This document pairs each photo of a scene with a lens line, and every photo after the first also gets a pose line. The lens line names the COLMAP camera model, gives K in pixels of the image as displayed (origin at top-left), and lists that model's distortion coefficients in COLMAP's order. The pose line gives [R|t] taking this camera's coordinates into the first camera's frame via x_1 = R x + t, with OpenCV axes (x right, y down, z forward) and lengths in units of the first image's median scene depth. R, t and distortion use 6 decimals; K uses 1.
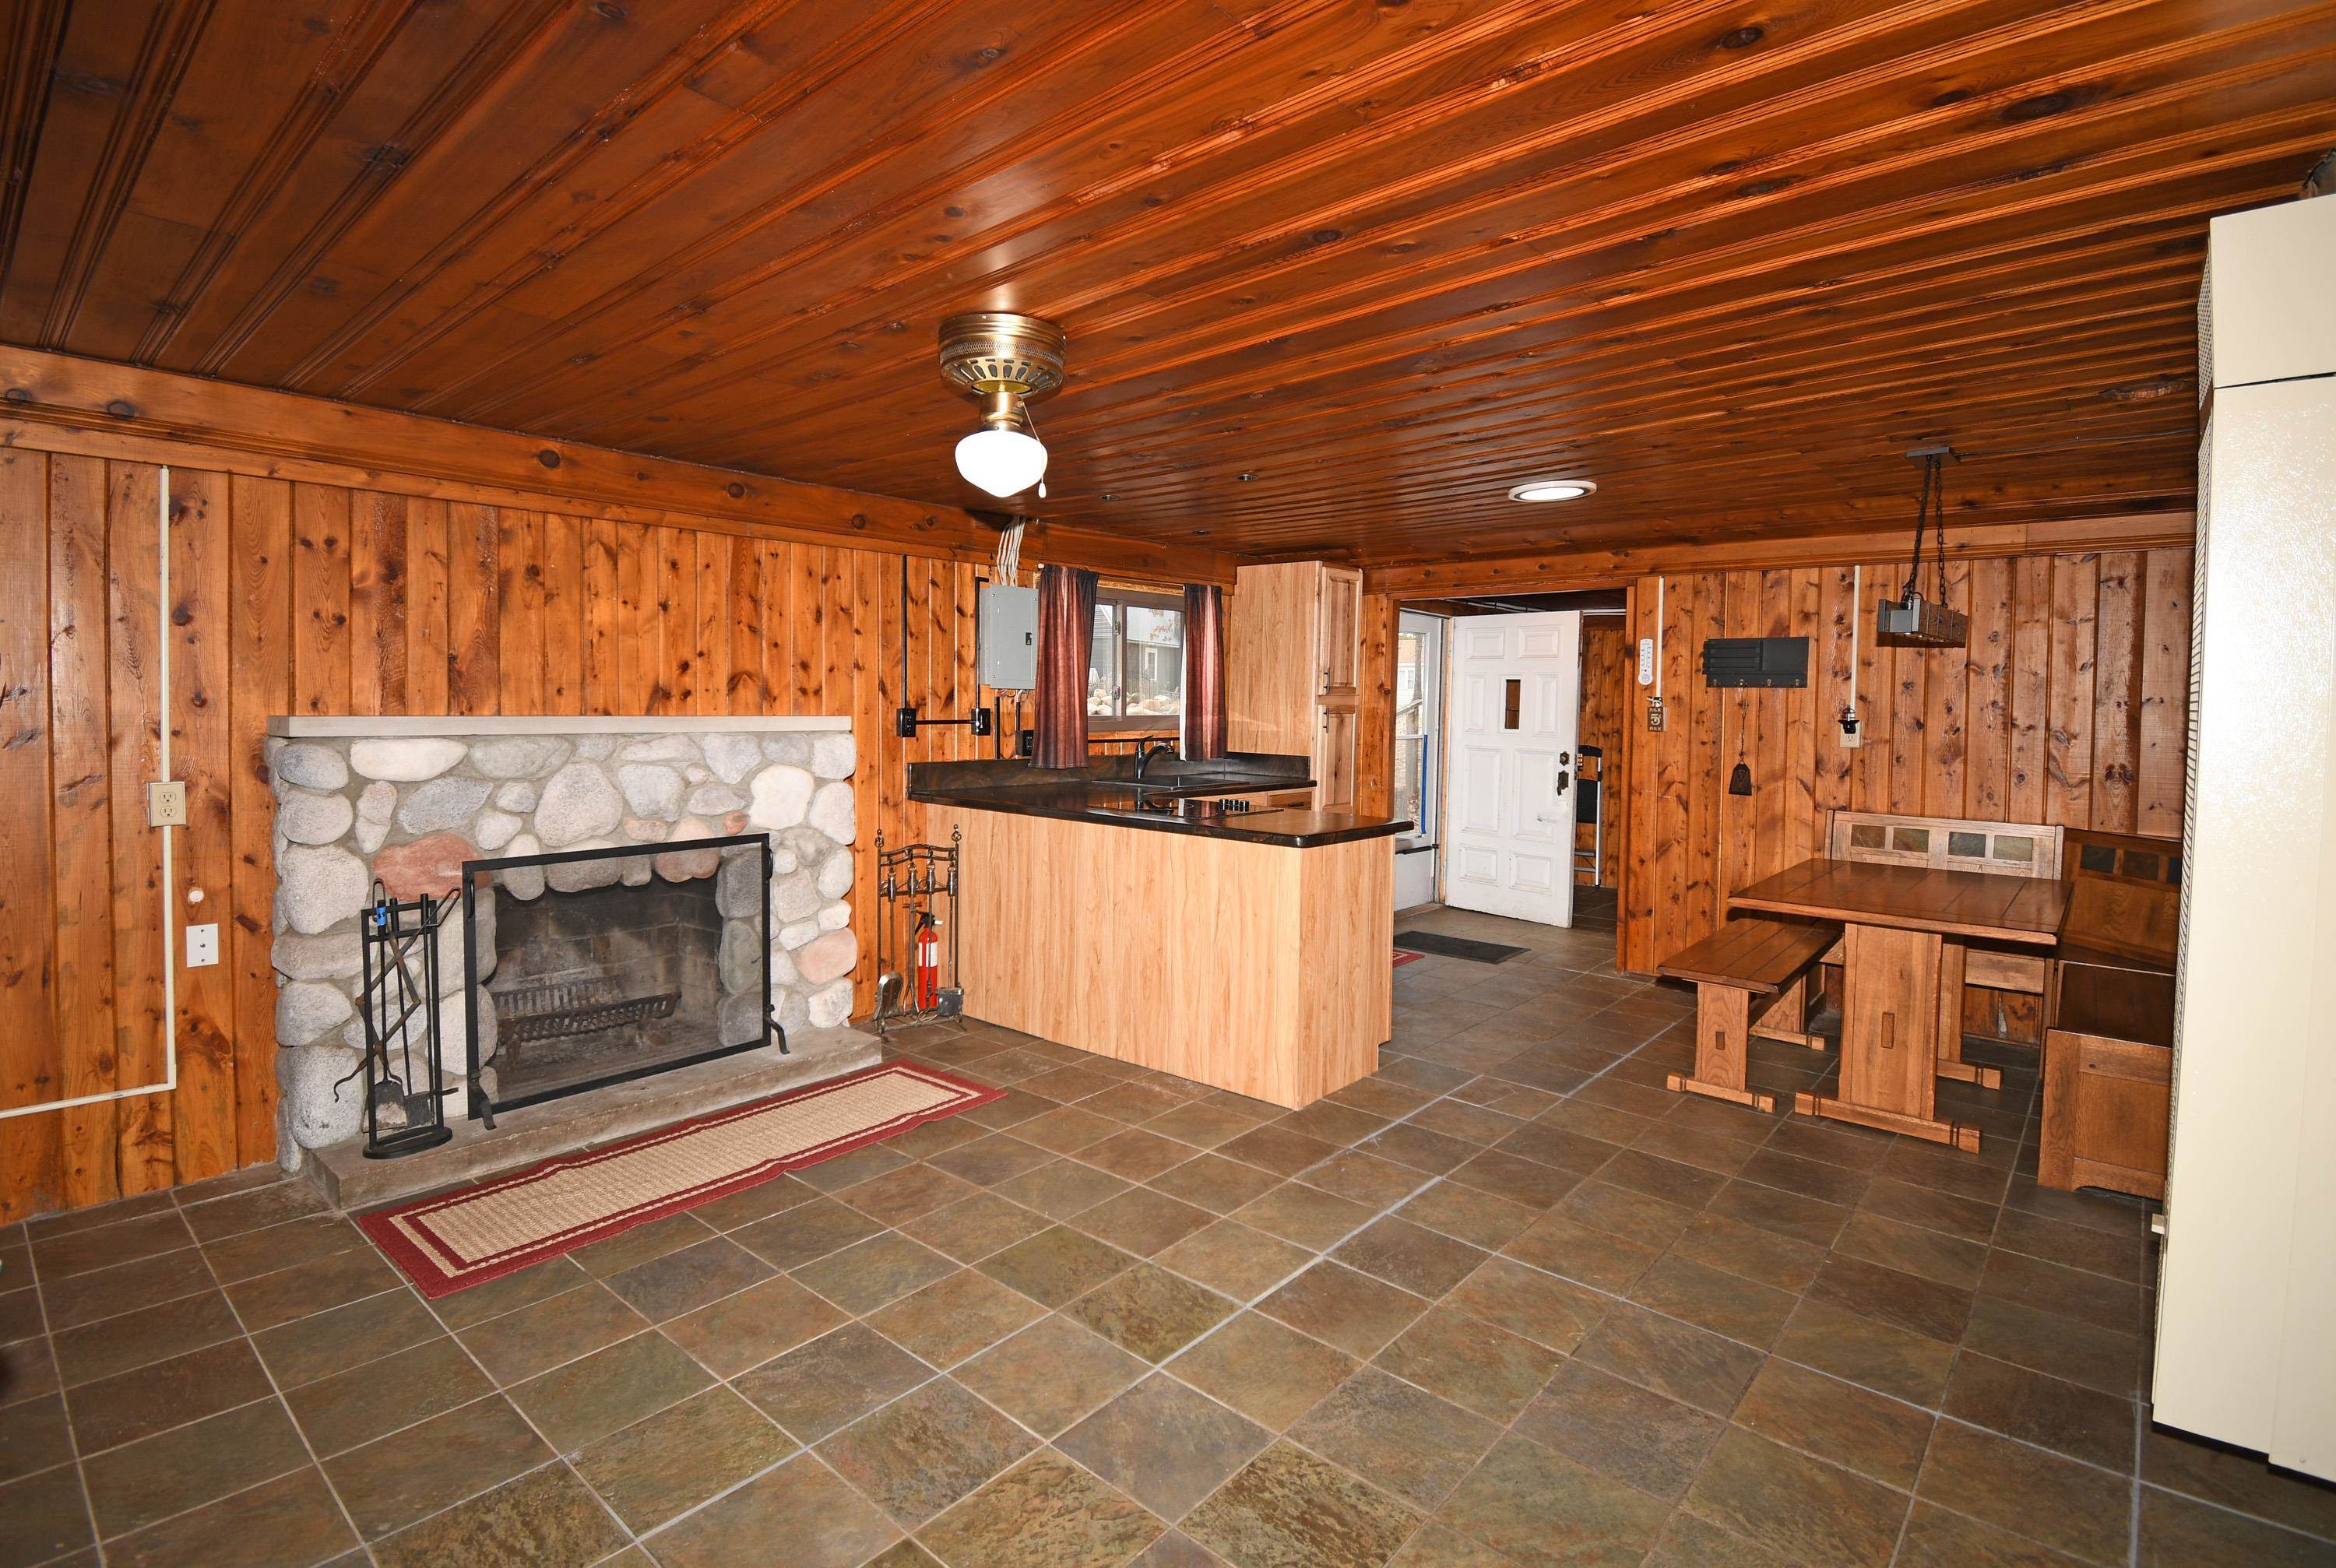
lens RADIAL K [[1111.8, 0, 1166.7], [0, 1111.8, 740.5], [0, 0, 1]] dist [0.000274, -0.018384]
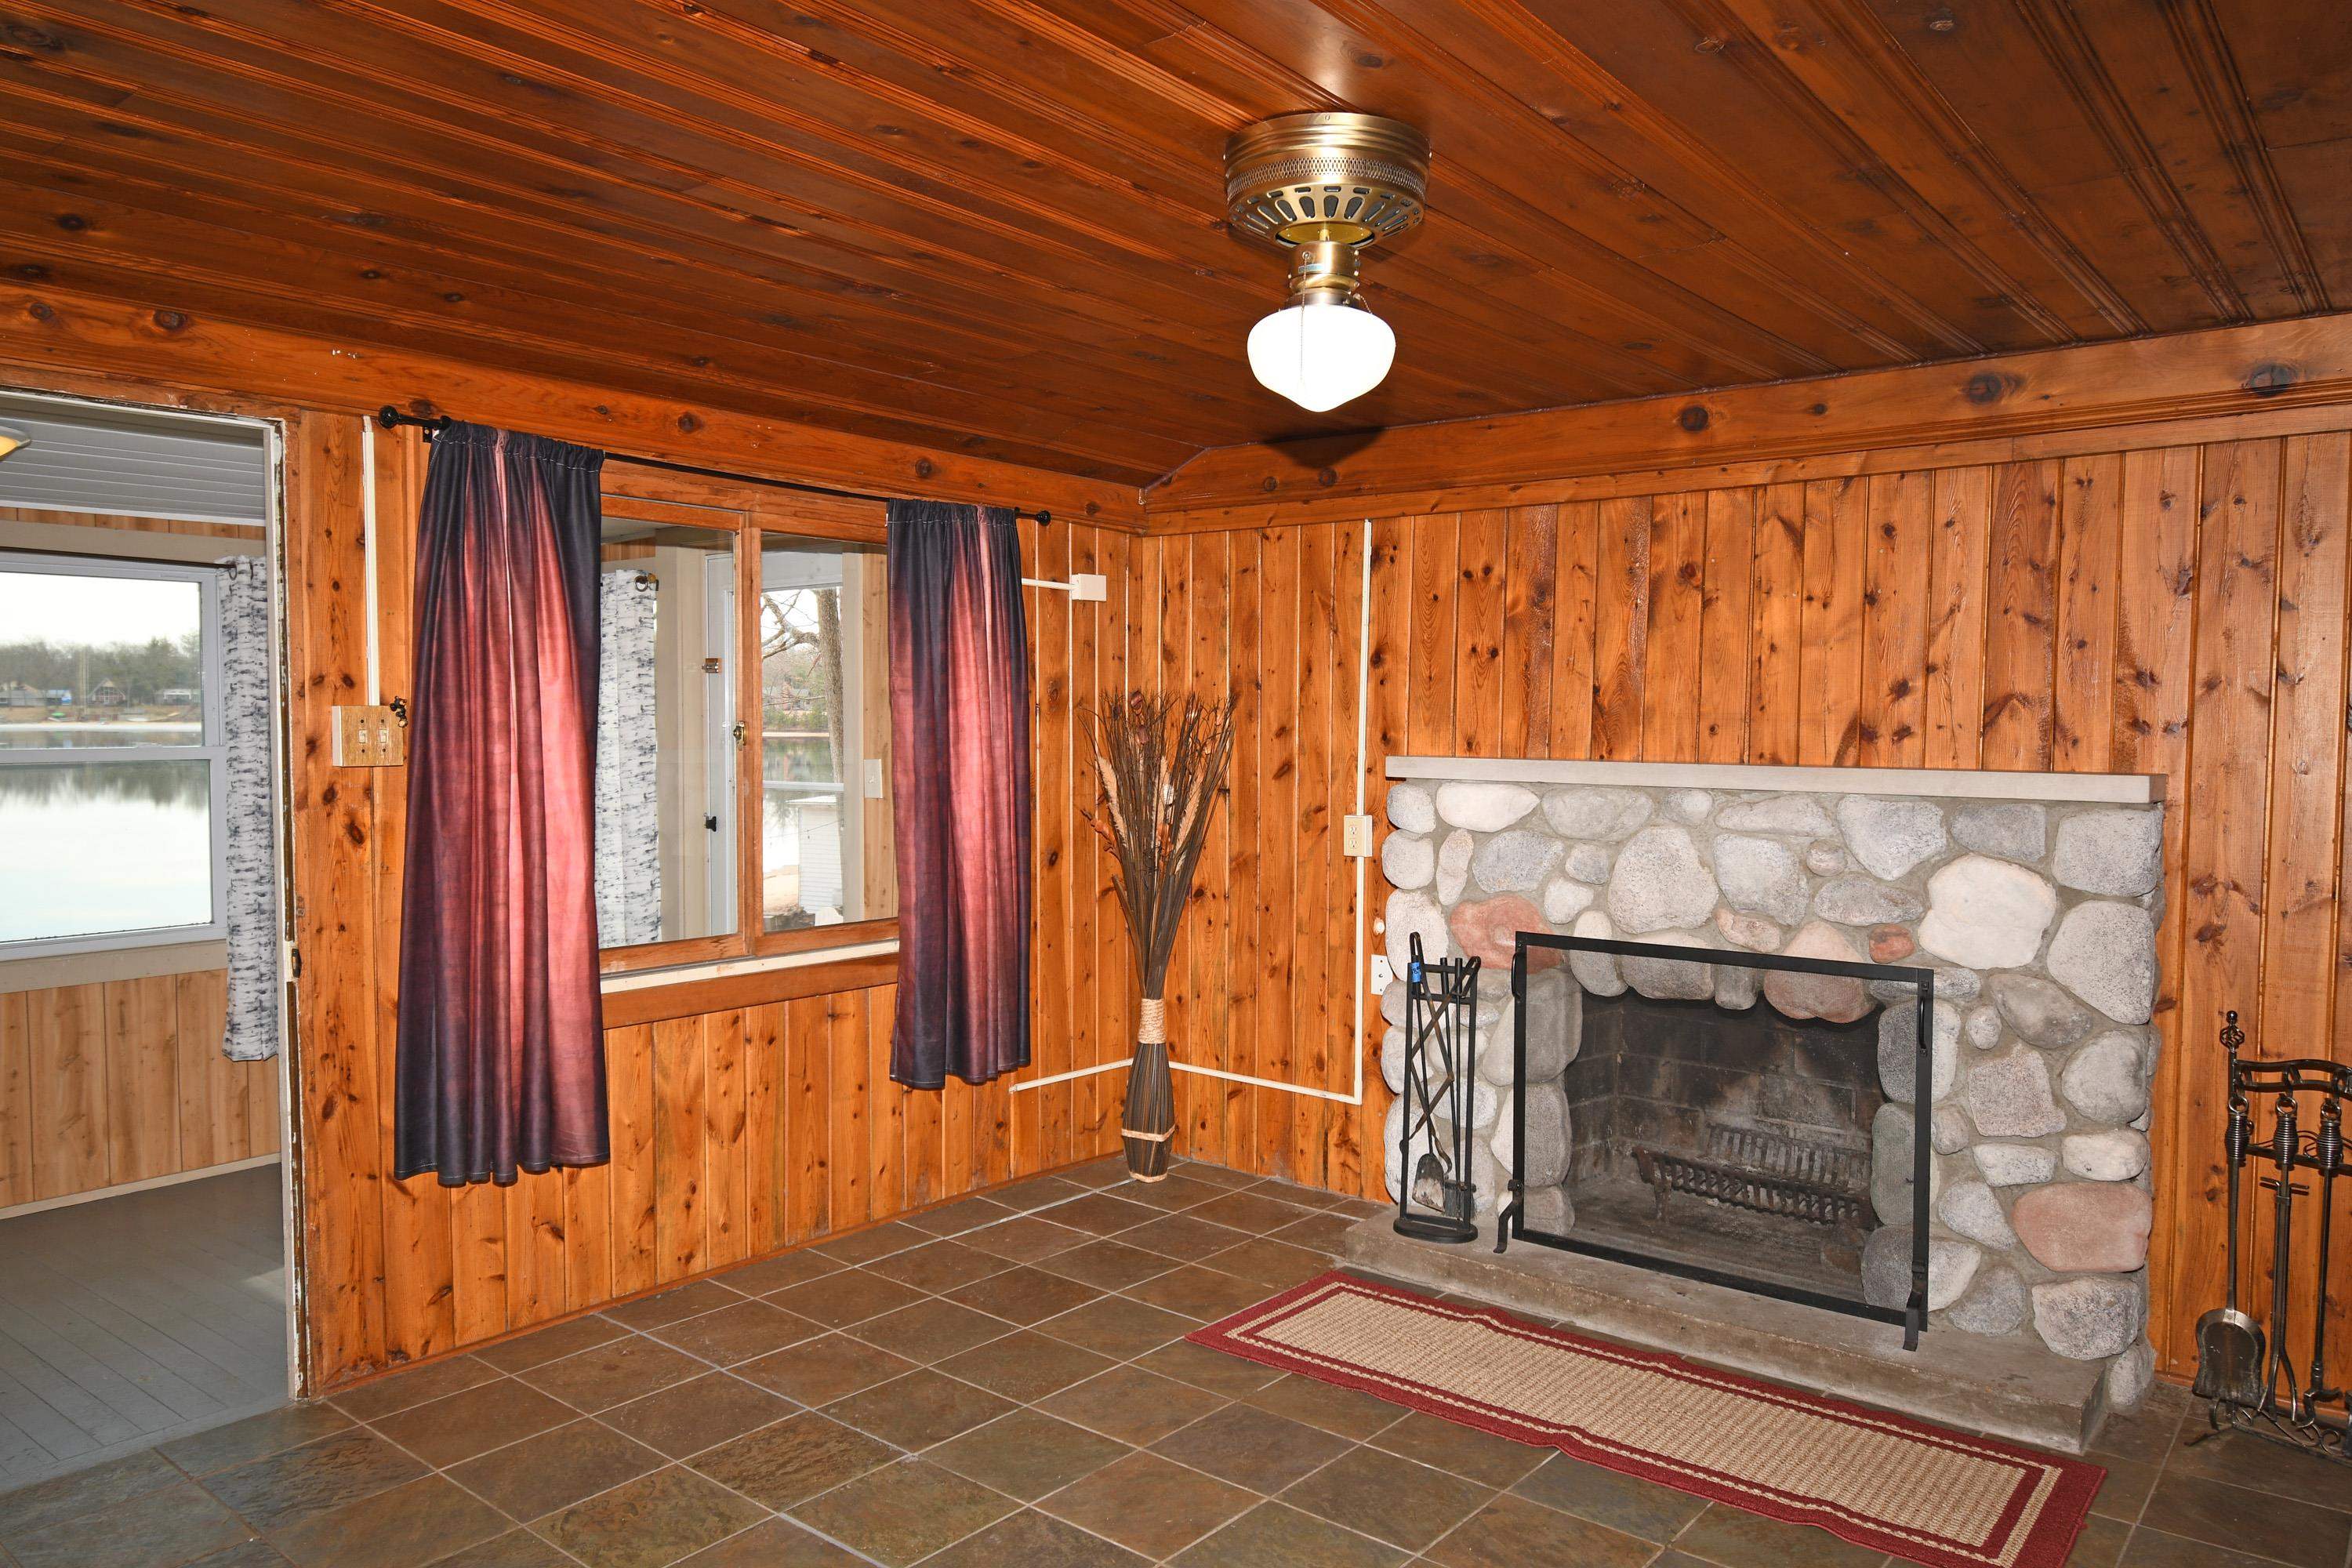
lens RADIAL K [[1595.3, 0, 1176.0], [0, 1595.3, 784.0], [0, 0, 1]] dist [0.002539, -0.000049]
pose [[0.028210, 0.028971, -0.999182, 0.541744], [-0.041445, 0.998754, 0.027789, -0.024812], [0.998742, 0.040627, 0.029376, 0.661040]]
